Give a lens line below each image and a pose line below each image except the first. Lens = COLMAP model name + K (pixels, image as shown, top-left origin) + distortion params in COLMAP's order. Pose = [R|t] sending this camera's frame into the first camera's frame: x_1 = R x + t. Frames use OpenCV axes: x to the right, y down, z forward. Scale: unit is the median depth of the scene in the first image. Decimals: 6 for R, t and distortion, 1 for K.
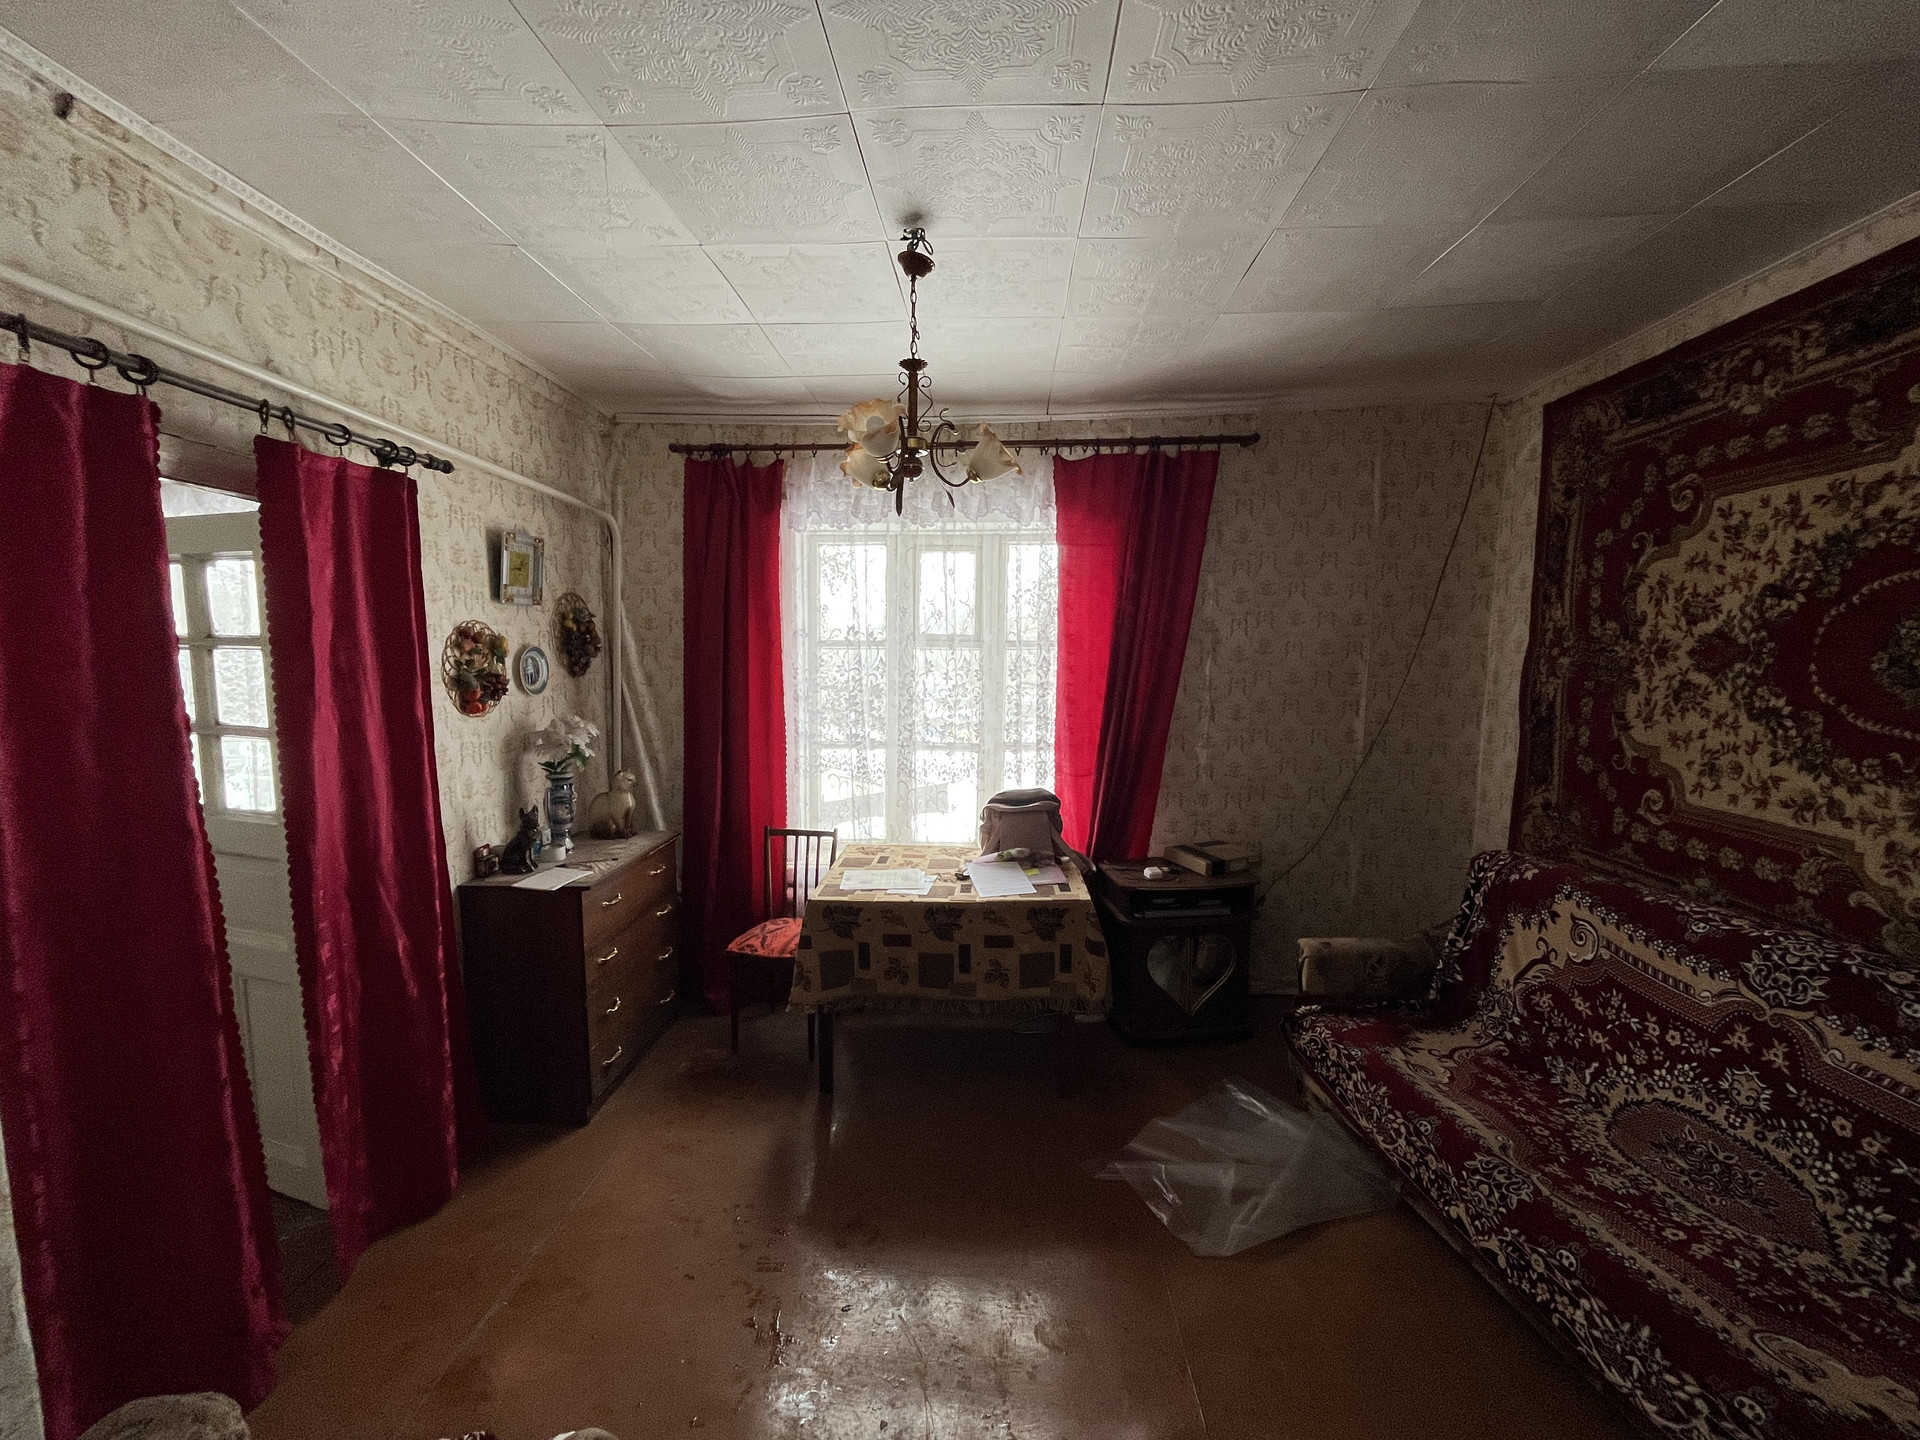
lens RADIAL K [[778.2, 0, 969.7], [0, 778.2, 714.9], [0, 0, 1]] dist [-0.004266, -0.000317]
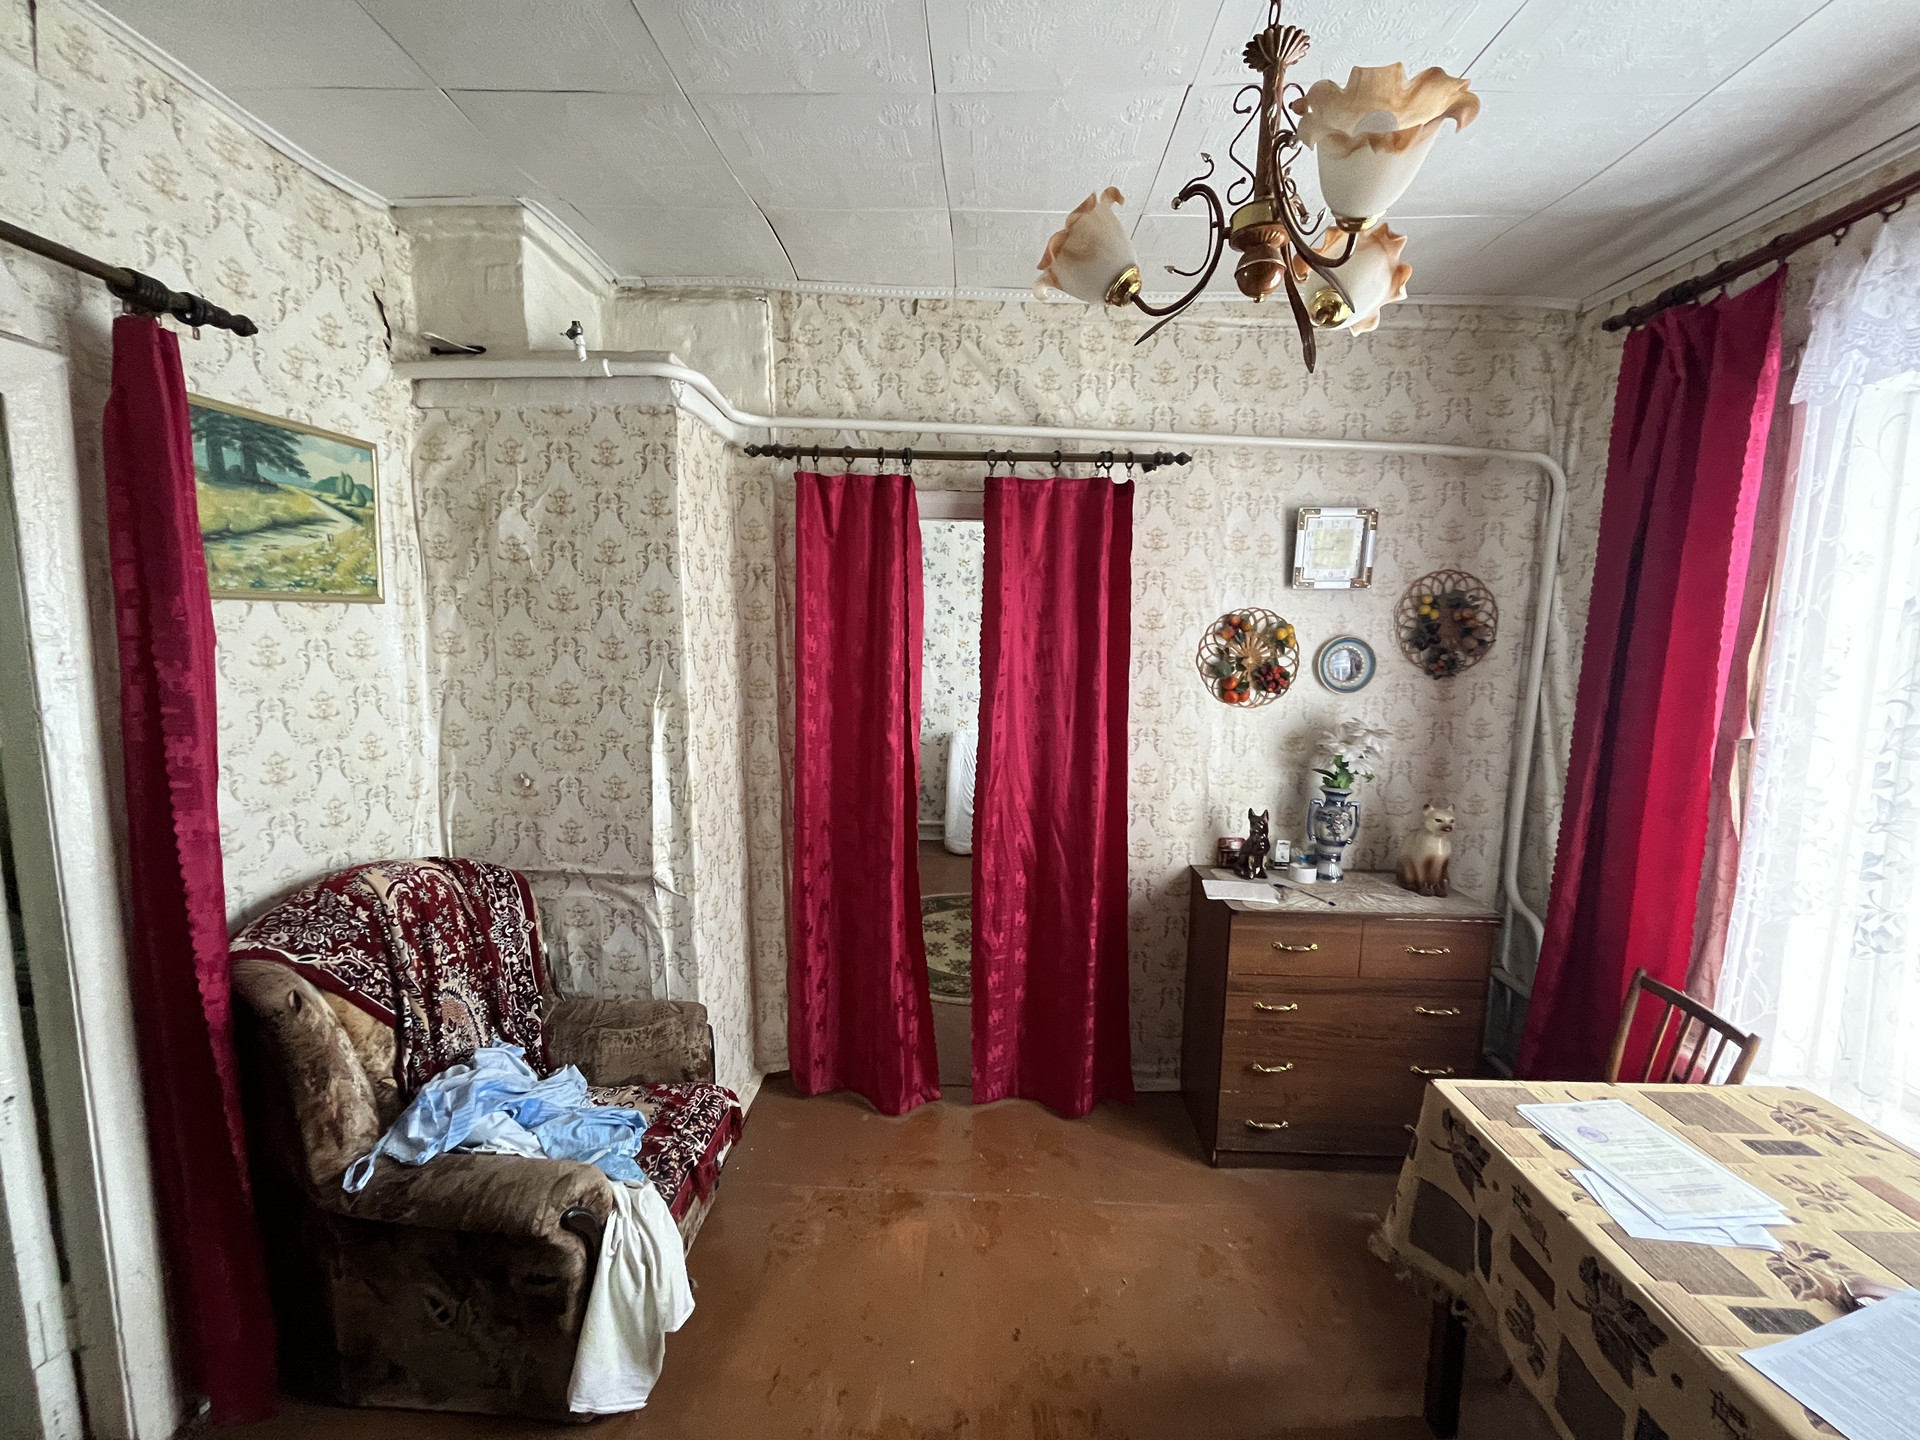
lens RADIAL K [[778.2, 0, 956.9], [0, 778.2, 715.7], [0, 0, 1]] dist [-0.004266, -0.000317]
pose [[0.009653, 0.112592, -0.993594, 0.383524], [-0.107882, 0.987958, 0.110905, -0.064167], [0.994117, 0.106120, 0.021684, 0.709292]]
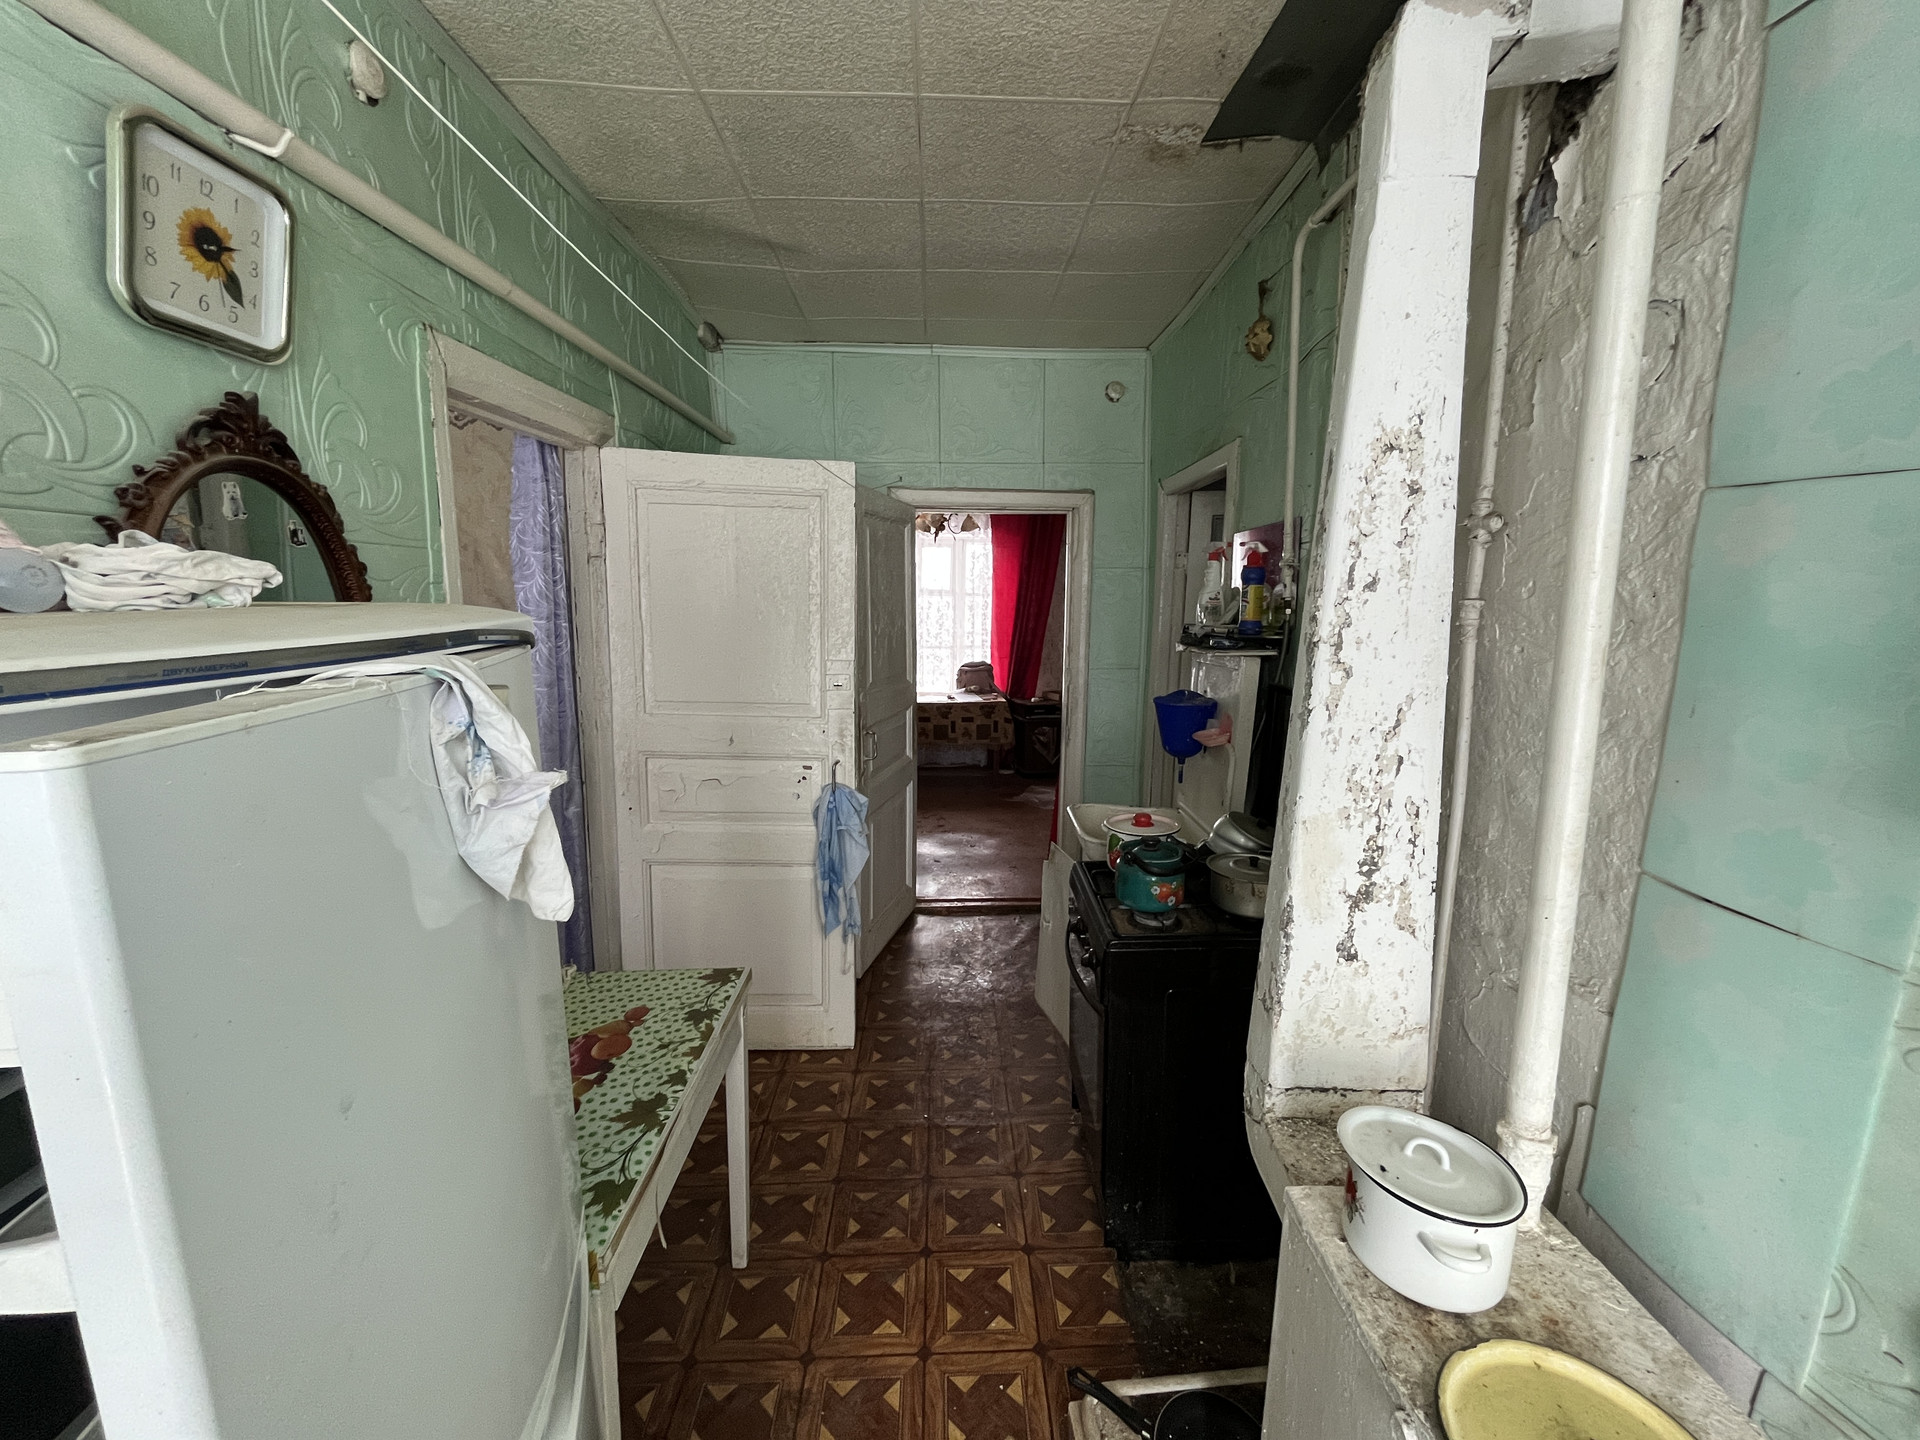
lens RADIAL K [[778.2, 0, 965.0], [0, 778.2, 721.9], [0, 0, 1]] dist [-0.004266, -0.000317]
pose [[0.996170, -0.006350, 0.087210, -0.141298], [0.001107, 0.998195, 0.060041, 0.123631], [-0.087434, -0.059714, 0.994379, -1.078233]]
